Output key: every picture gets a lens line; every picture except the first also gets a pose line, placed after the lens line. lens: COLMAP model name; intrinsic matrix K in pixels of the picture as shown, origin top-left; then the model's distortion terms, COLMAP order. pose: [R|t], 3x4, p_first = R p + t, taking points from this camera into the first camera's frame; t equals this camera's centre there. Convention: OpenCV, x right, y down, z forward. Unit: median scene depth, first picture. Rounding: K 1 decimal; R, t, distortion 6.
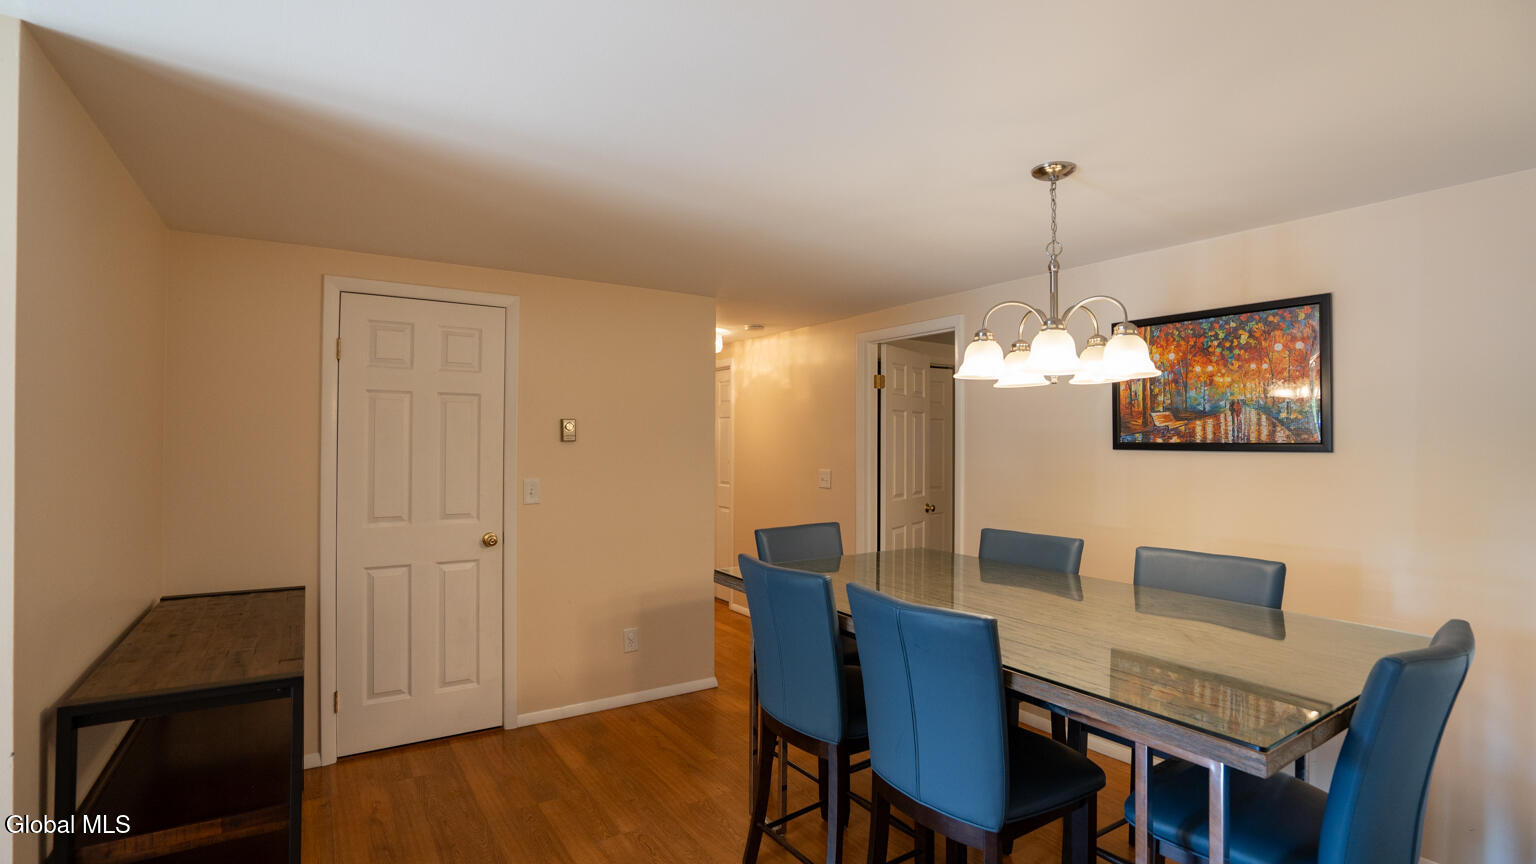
lens RADIAL K [[707.0, 0, 763.0], [0, 707.0, 436.0], [0, 0, 1]] dist [-0.063289, 0.026957]
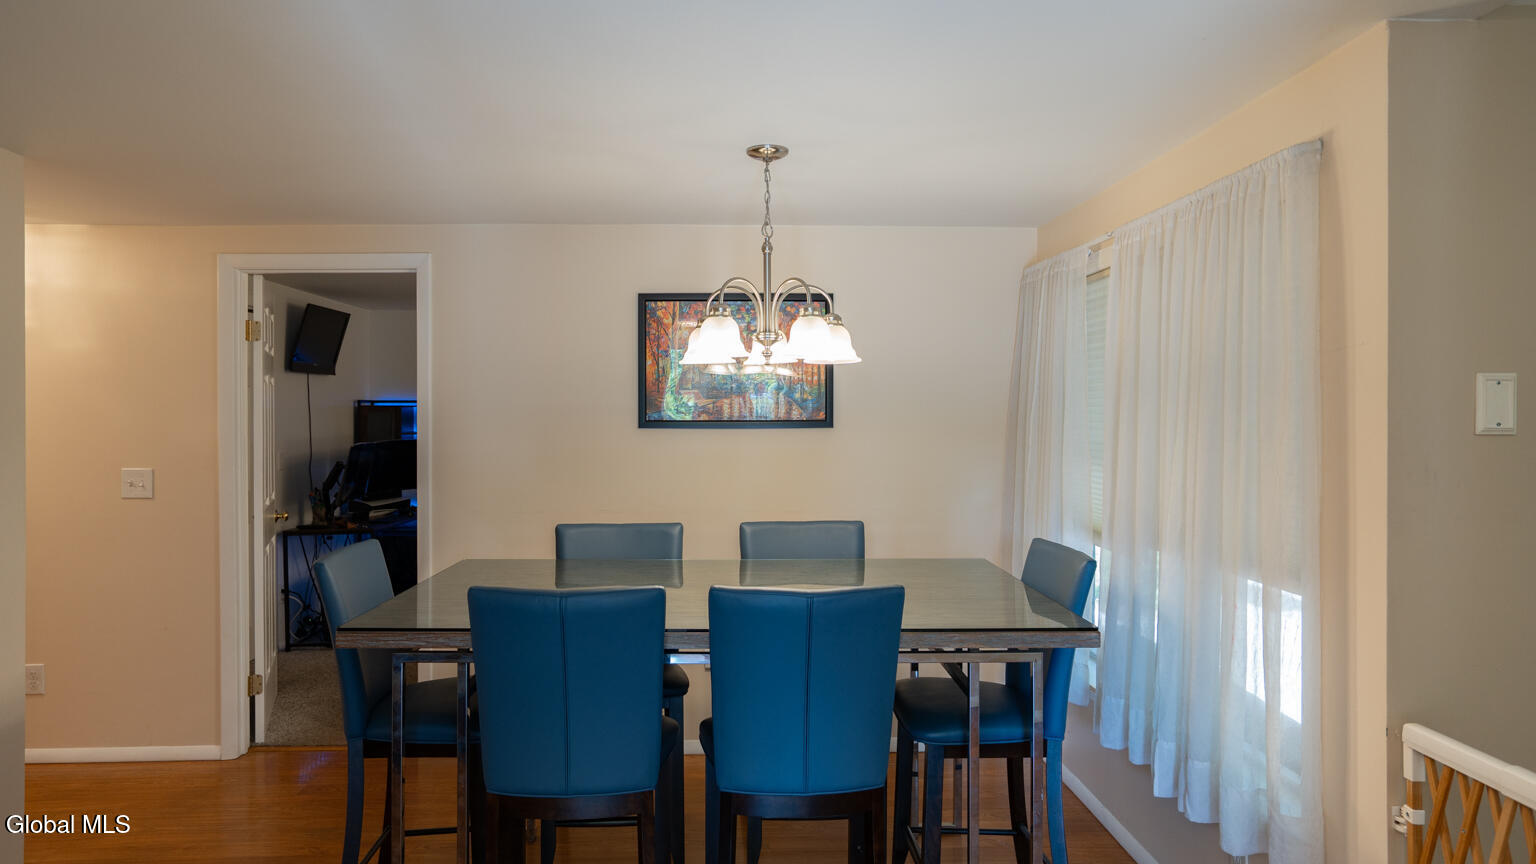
lens RADIAL K [[940.7, 0, 766.4], [0, 940.7, 424.4], [0, 0, 1]] dist [-0.040563, 0.000168]
pose [[0.522737, -0.015518, 0.852353, -0.551958], [-0.001949, 0.999810, 0.019398, -0.011635], [-0.852492, -0.011801, 0.522608, 0.217445]]
